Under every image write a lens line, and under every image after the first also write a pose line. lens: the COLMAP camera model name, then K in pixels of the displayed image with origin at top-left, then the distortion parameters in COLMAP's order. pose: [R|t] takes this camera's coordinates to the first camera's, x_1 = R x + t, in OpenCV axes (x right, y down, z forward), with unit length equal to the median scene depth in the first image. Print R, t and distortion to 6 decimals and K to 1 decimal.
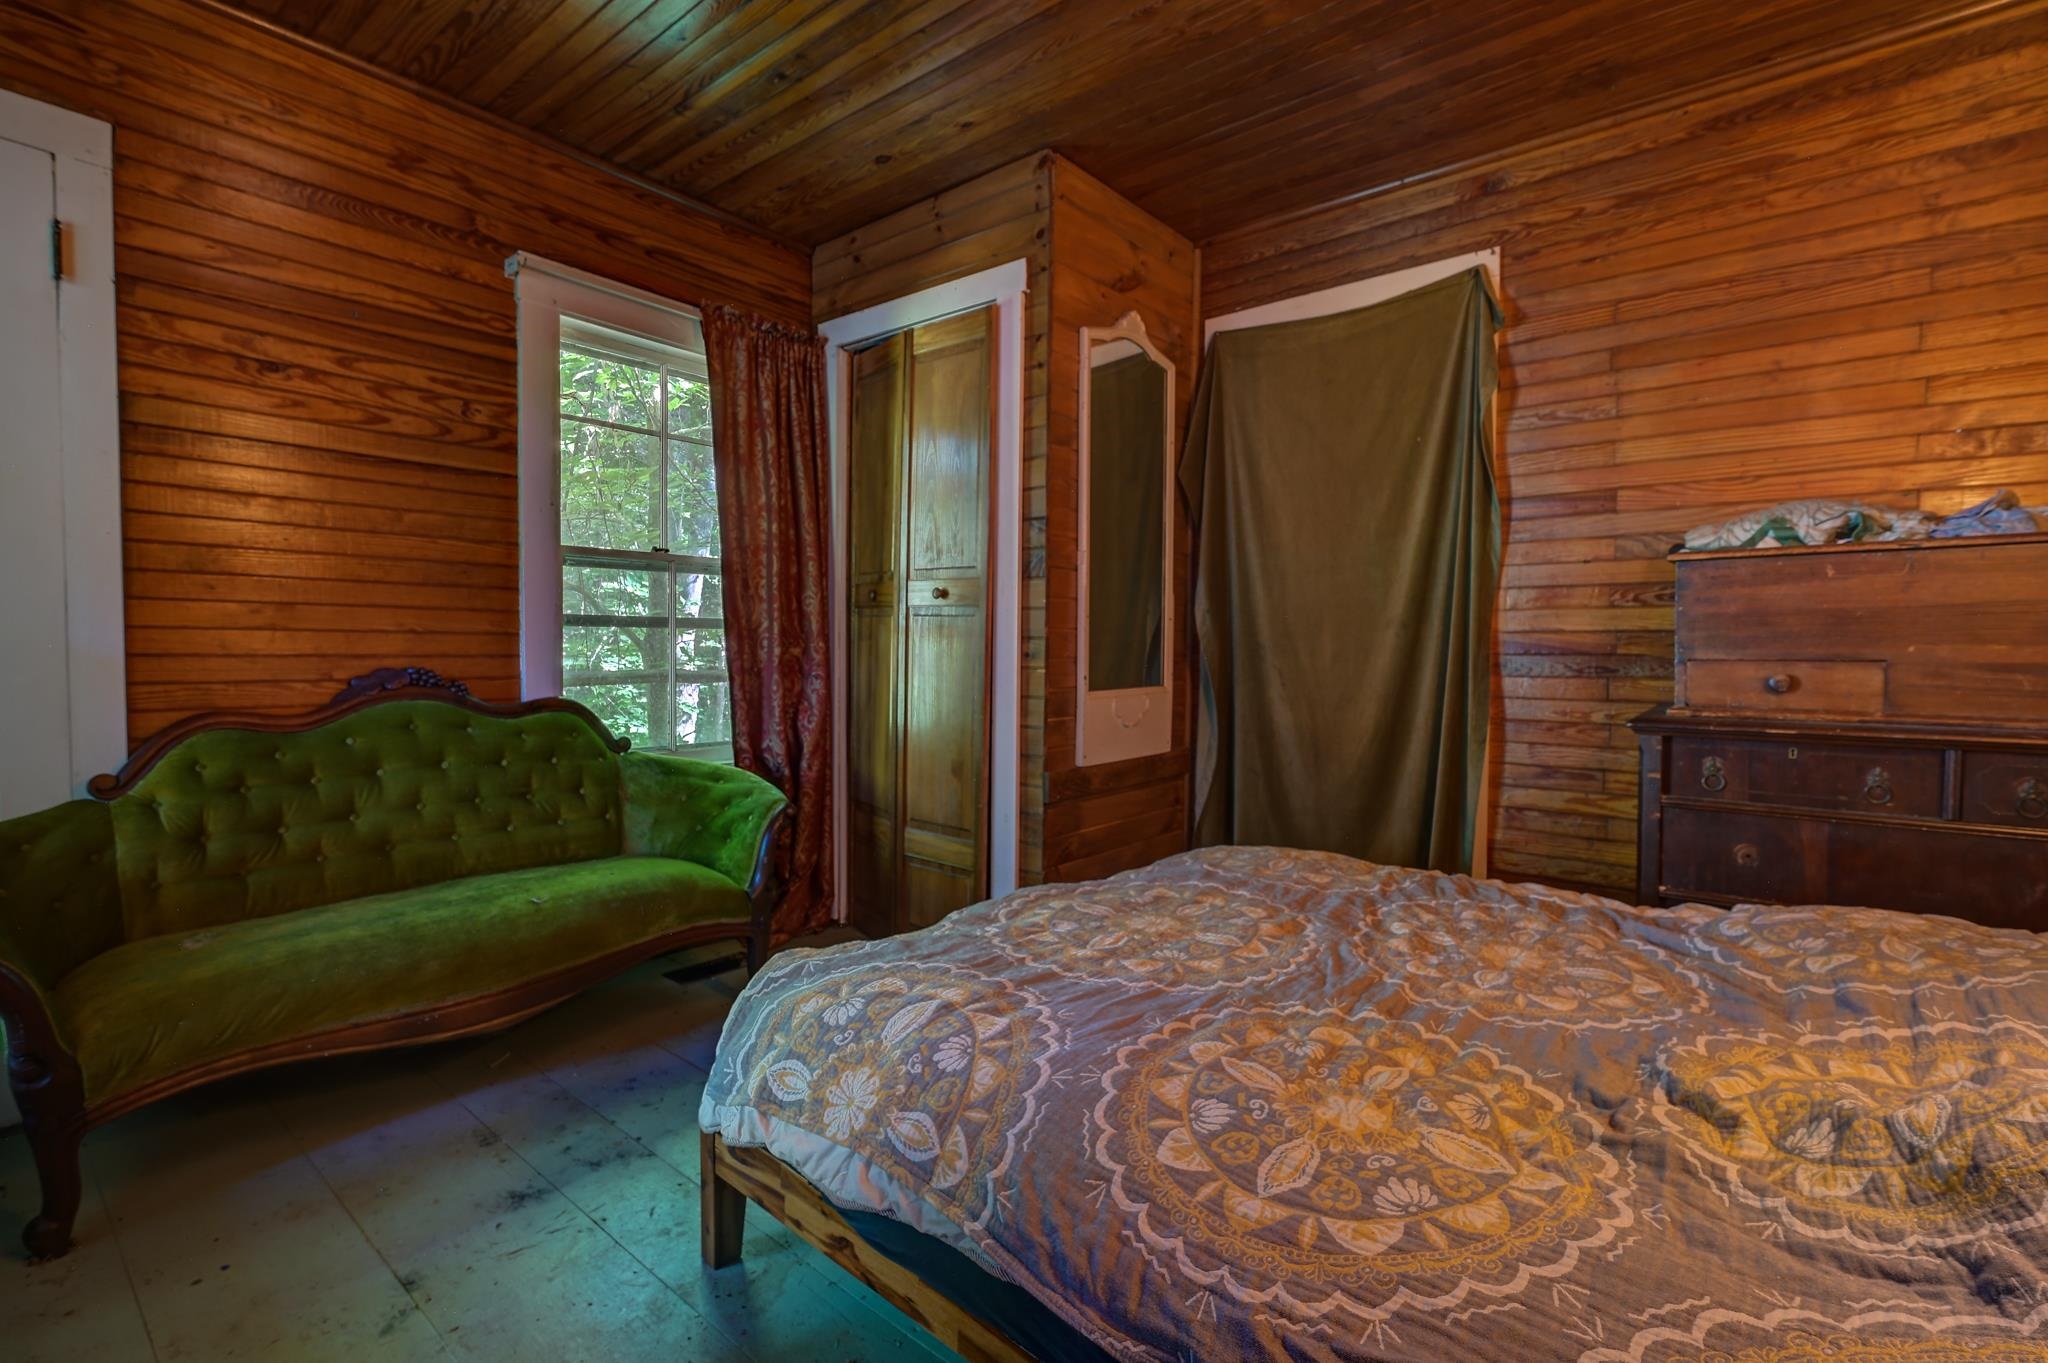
lens RADIAL K [[918.1, 0, 1016.5], [0, 918.1, 675.9], [0, 0, 1]] dist [0.000250, 0.000322]
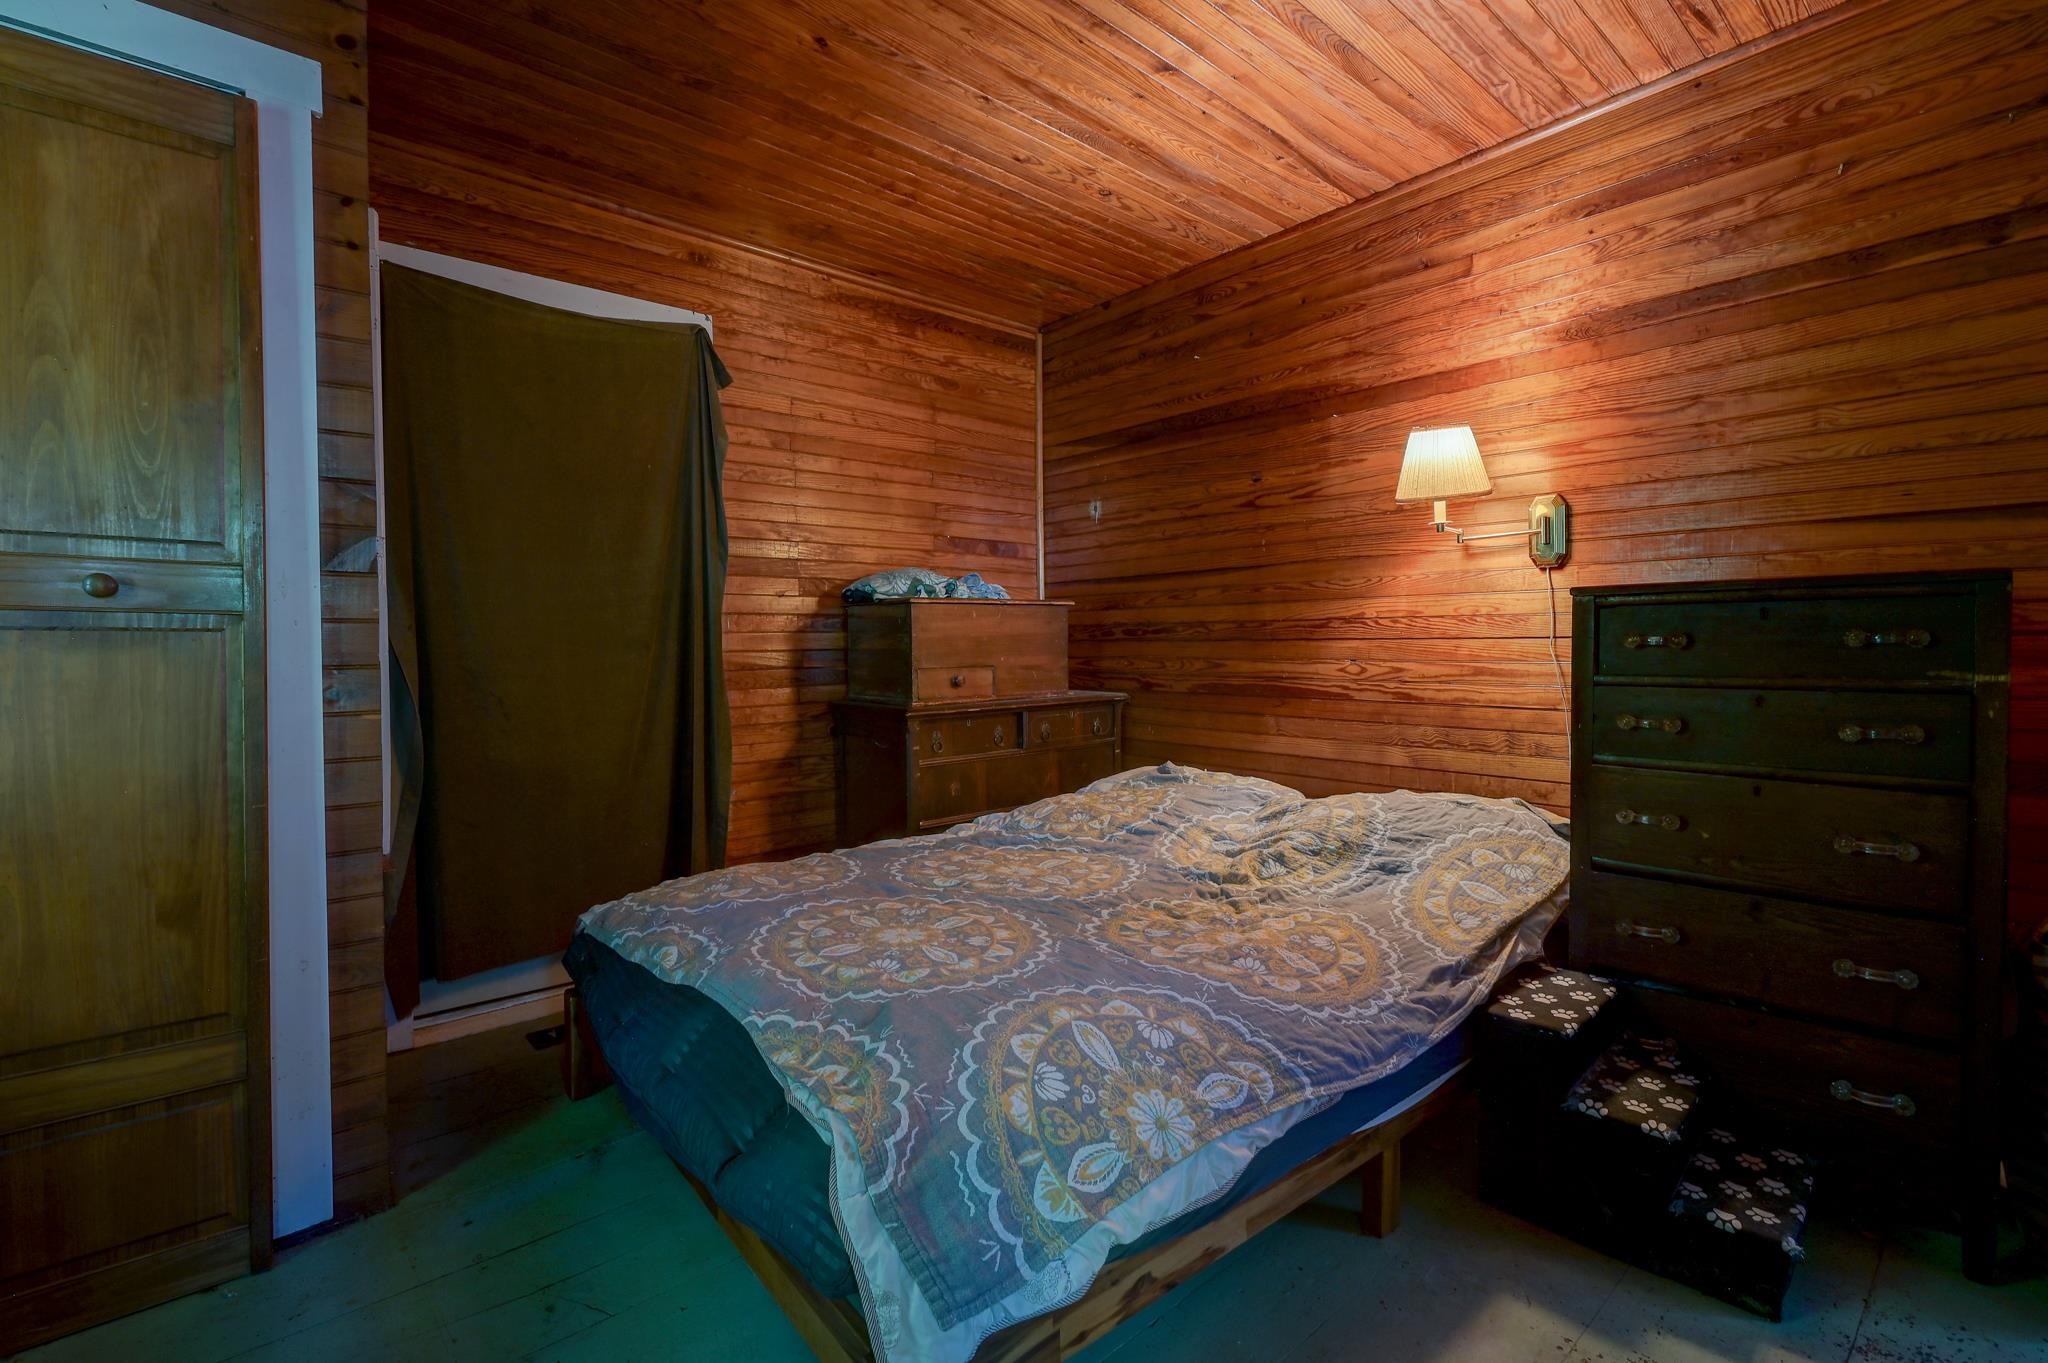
lens RADIAL K [[918.1, 0, 1016.5], [0, 918.1, 675.9], [0, 0, 1]] dist [0.000250, 0.000322]
pose [[0.161780, -0.034893, 0.986210, -1.089413], [0.050758, 0.998346, 0.026996, -0.057849], [-0.985521, 0.045691, 0.163283, 0.888714]]
